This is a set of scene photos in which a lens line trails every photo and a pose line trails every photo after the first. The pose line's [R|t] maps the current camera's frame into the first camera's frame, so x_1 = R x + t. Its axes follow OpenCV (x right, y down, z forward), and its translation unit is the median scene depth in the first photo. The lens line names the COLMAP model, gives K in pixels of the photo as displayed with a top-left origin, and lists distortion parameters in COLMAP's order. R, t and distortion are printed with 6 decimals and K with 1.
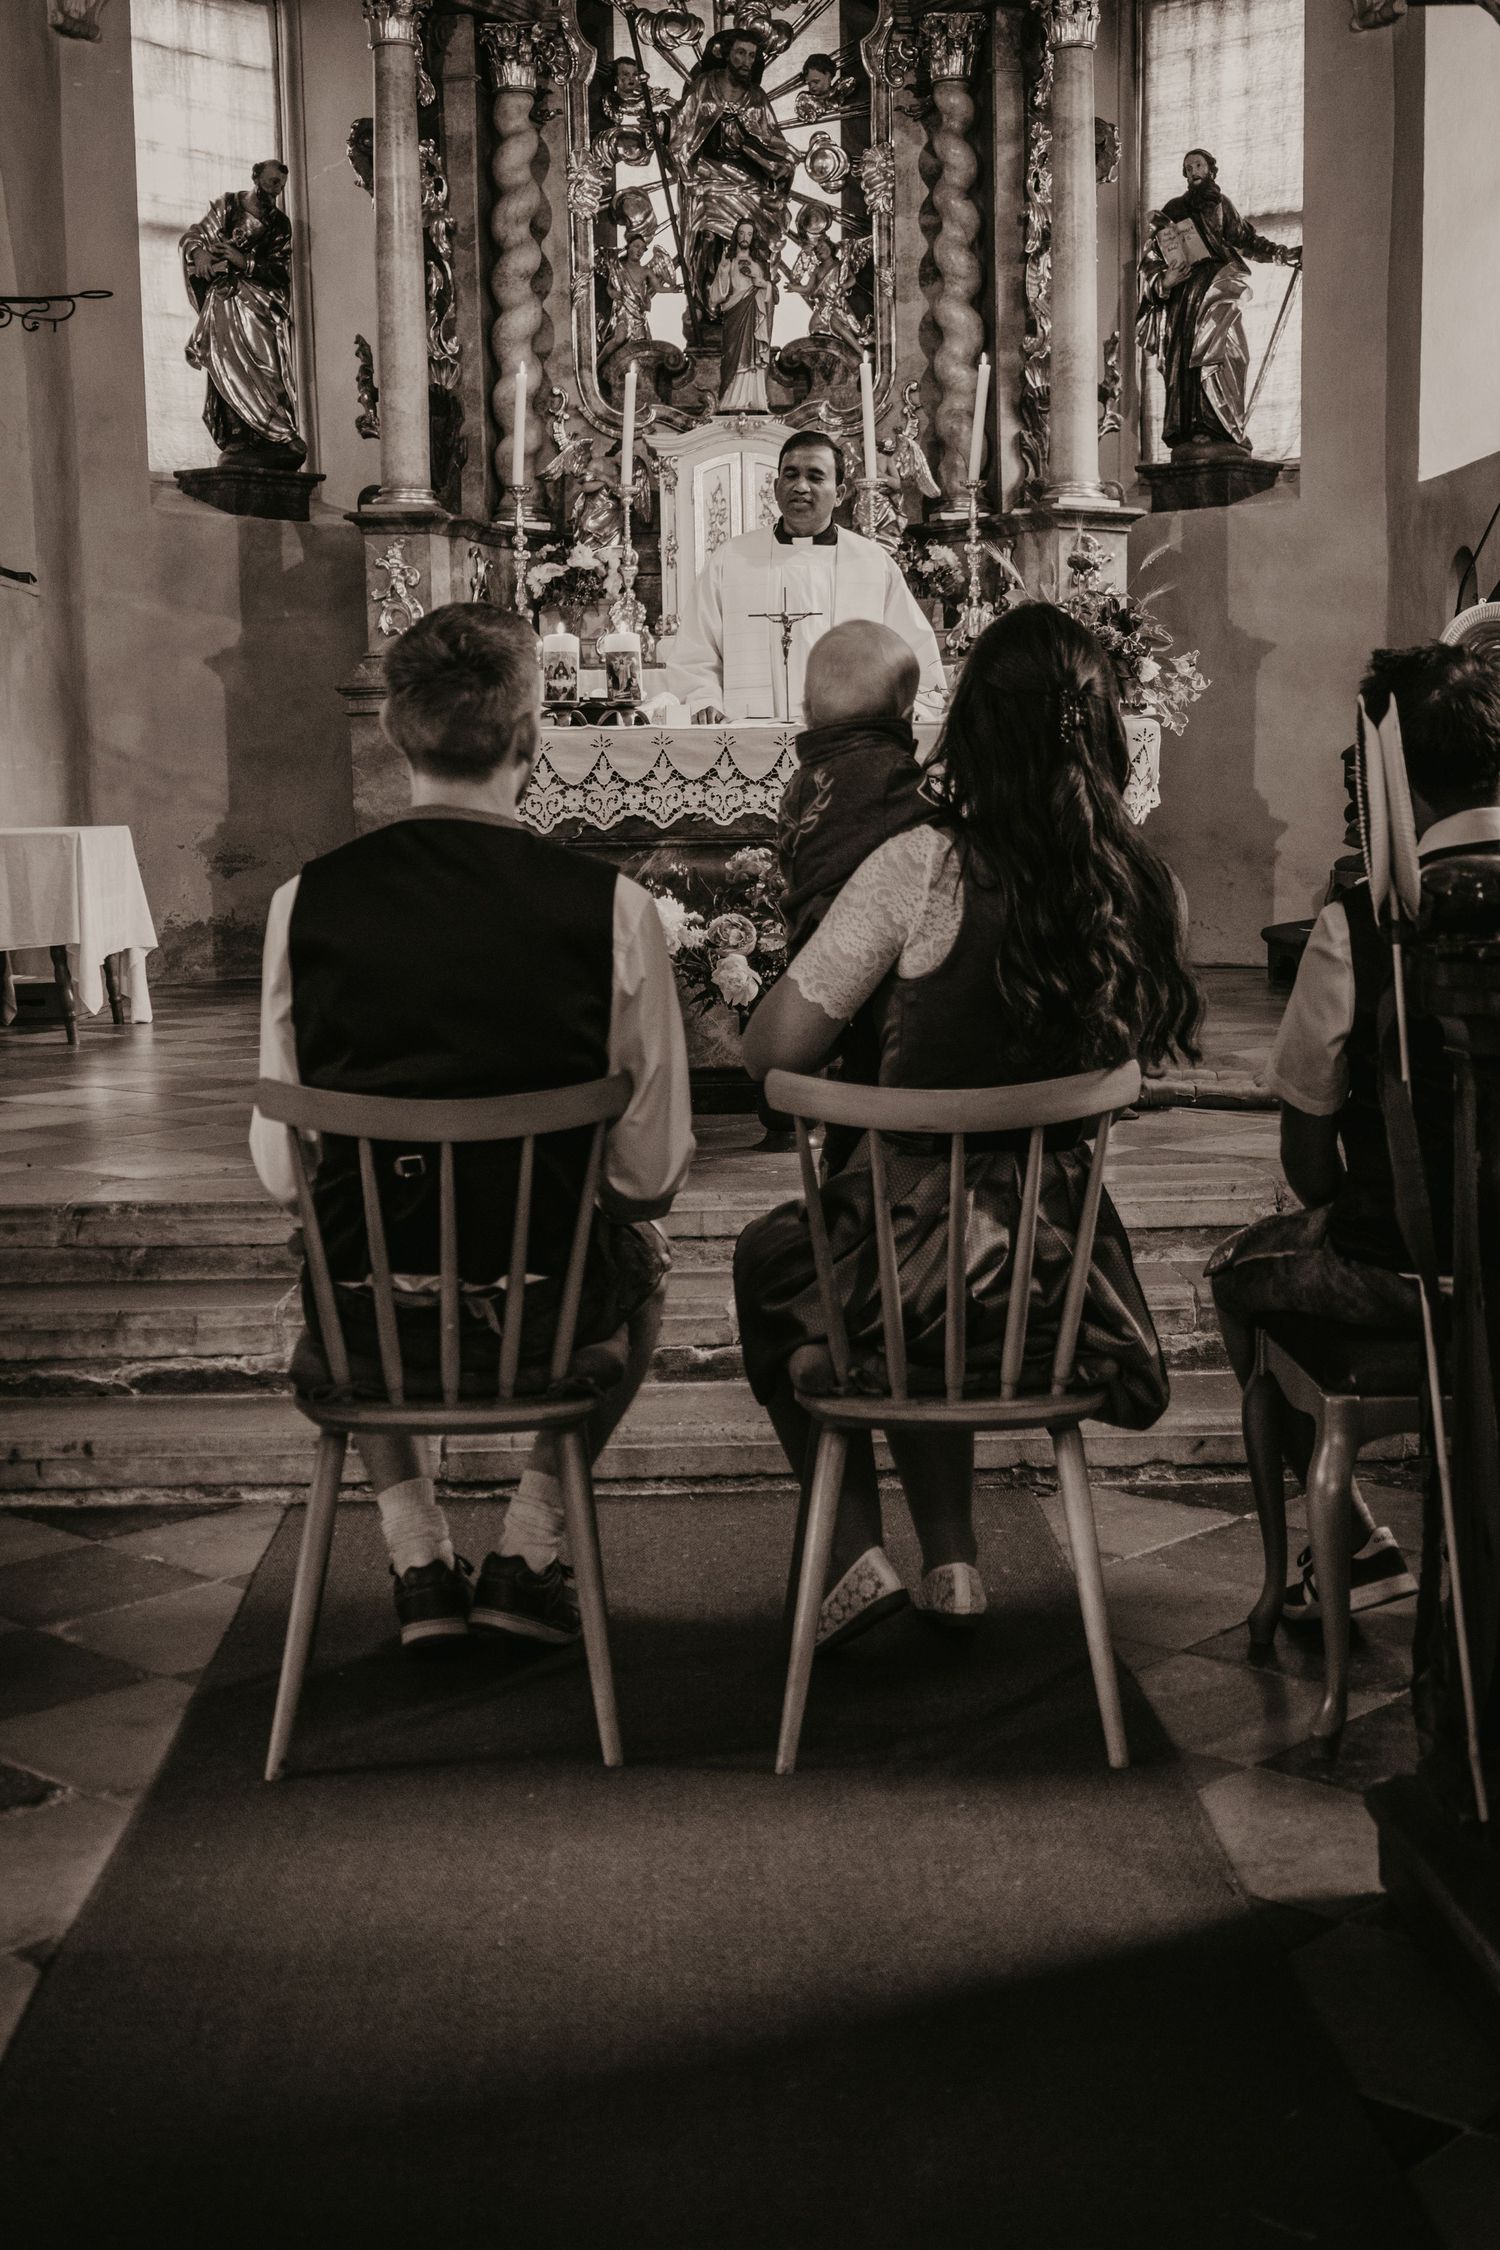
lens RADIAL K [[2843.1, 0, 749.3], [0, 2843.1, 1139.7], [0, 0, 1]] dist [0.013352, 0.000000]
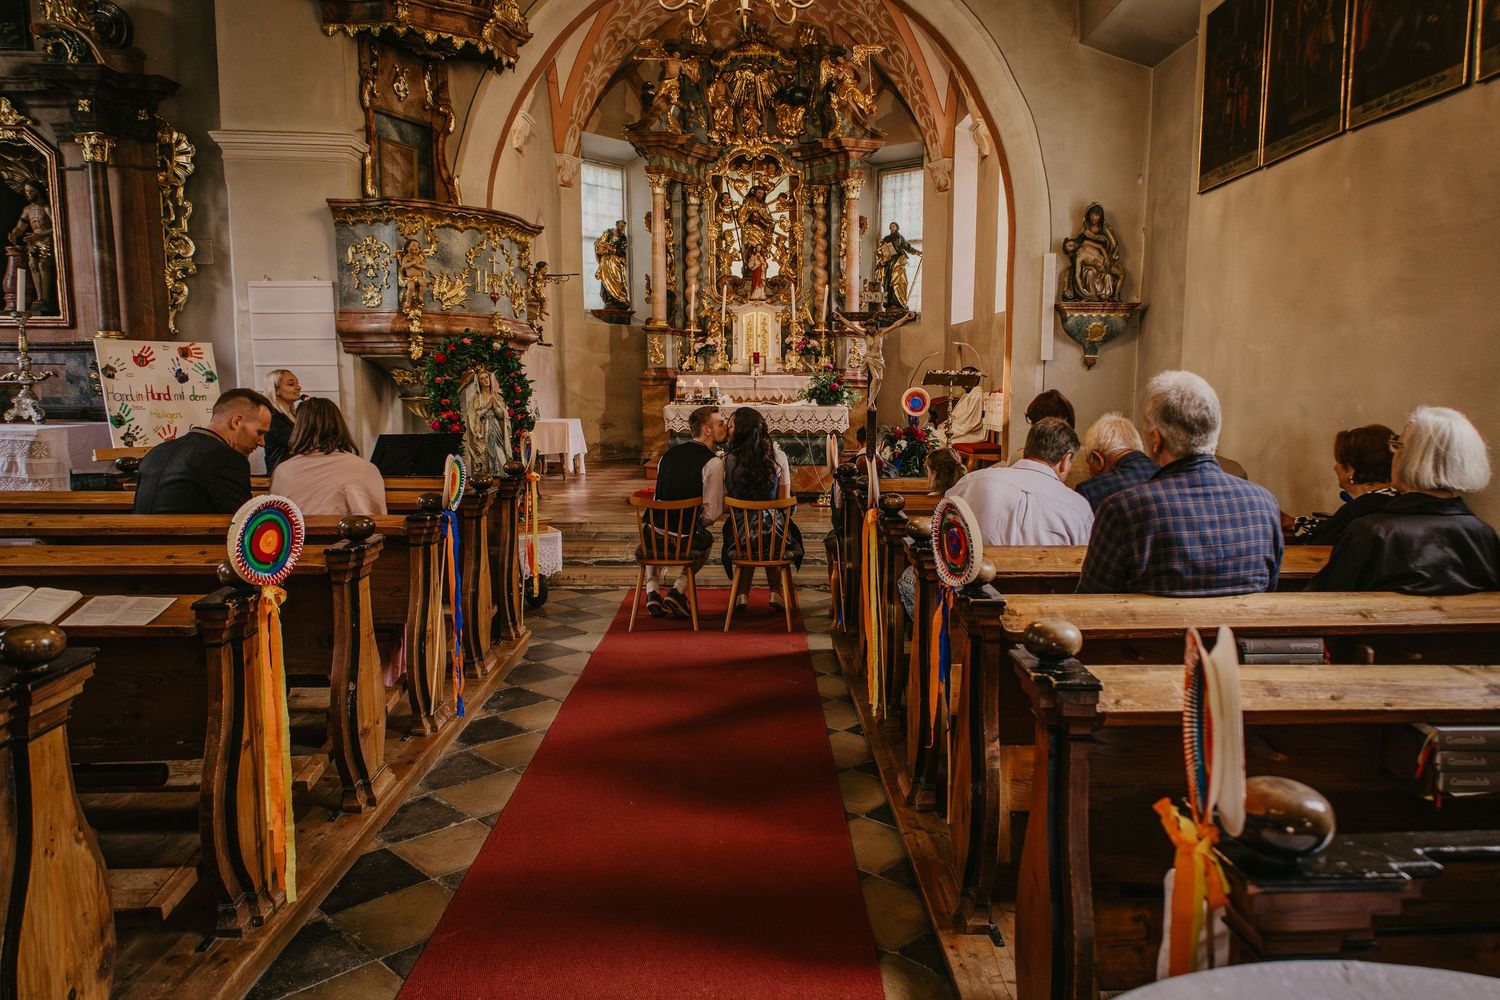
lens RADIAL K [[1026.8, 0, 794.3], [0, 1026.8, 510.8], [0, 0, 1]] dist [0.049806, -0.000394]
pose [[0.999686, 0.019561, 0.015631, 0.027927], [-0.019583, 0.999807, 0.001222, -0.001251], [-0.015604, -0.001528, 0.999877, -0.250246]]
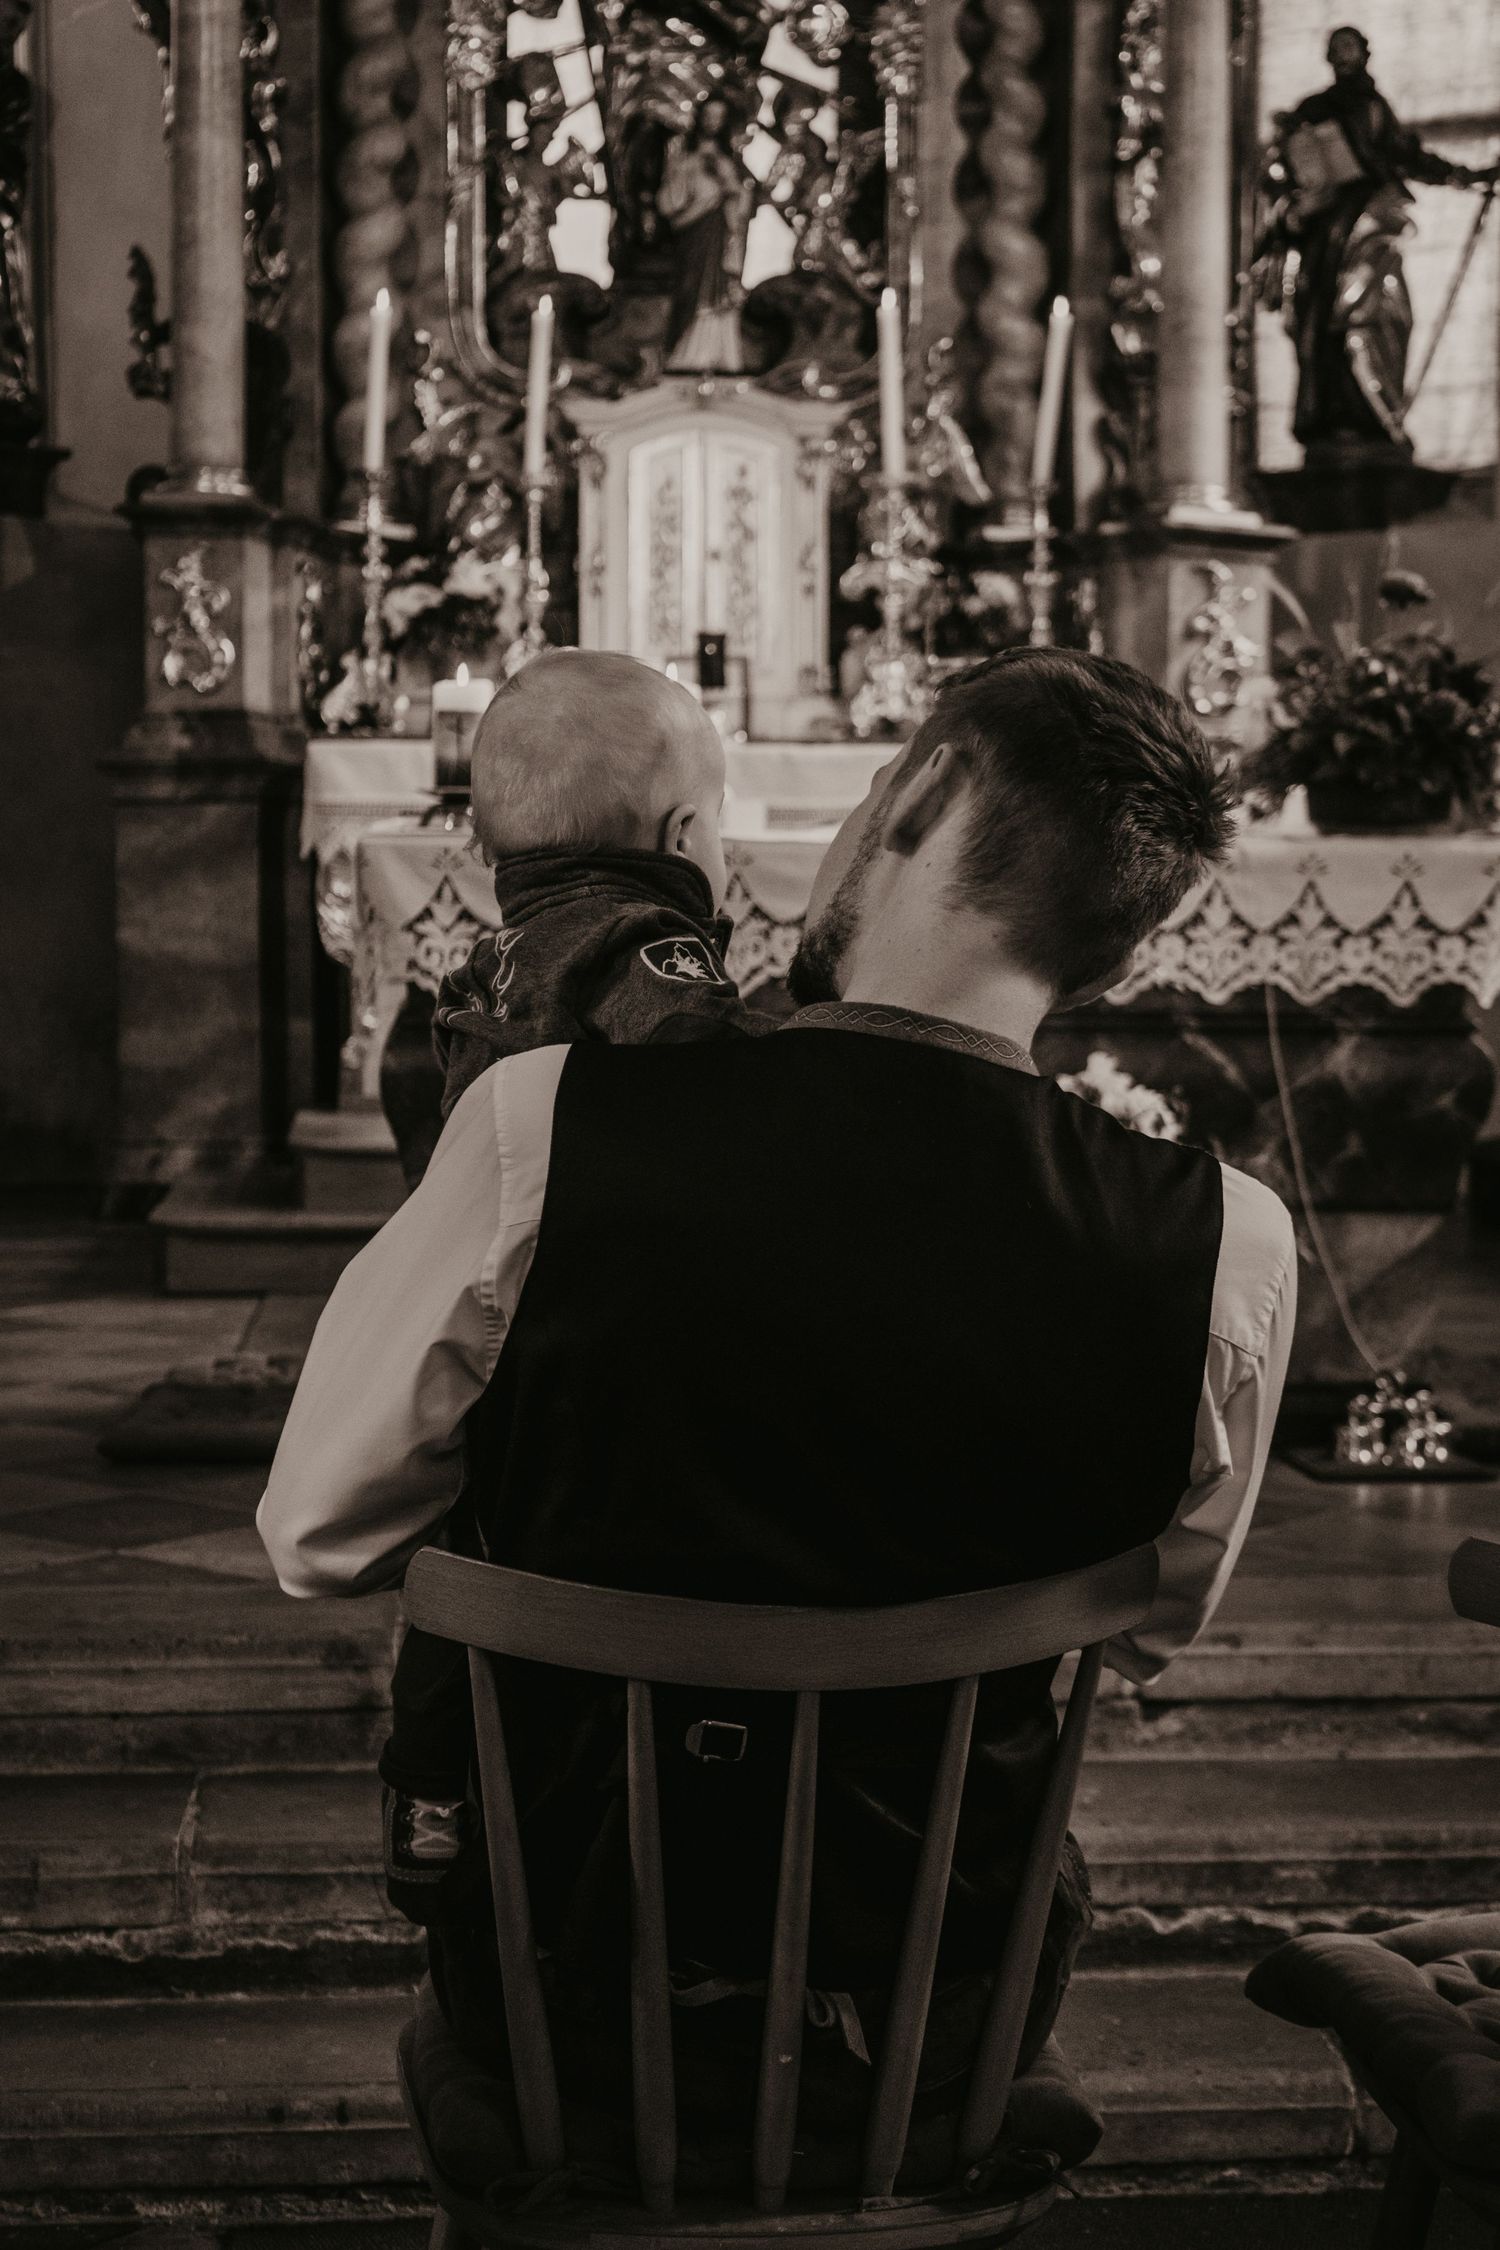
lens RADIAL K [[3853.6, 0, 744.6], [0, 3853.6, 1105.0], [0, 0, 1]] dist [0.026783, 0.000000]
pose [[0.998124, 0.016985, 0.058818, -0.043463], [-0.012660, 0.997242, -0.073135, -0.013961], [-0.059898, 0.072253, 0.995586, 0.093197]]
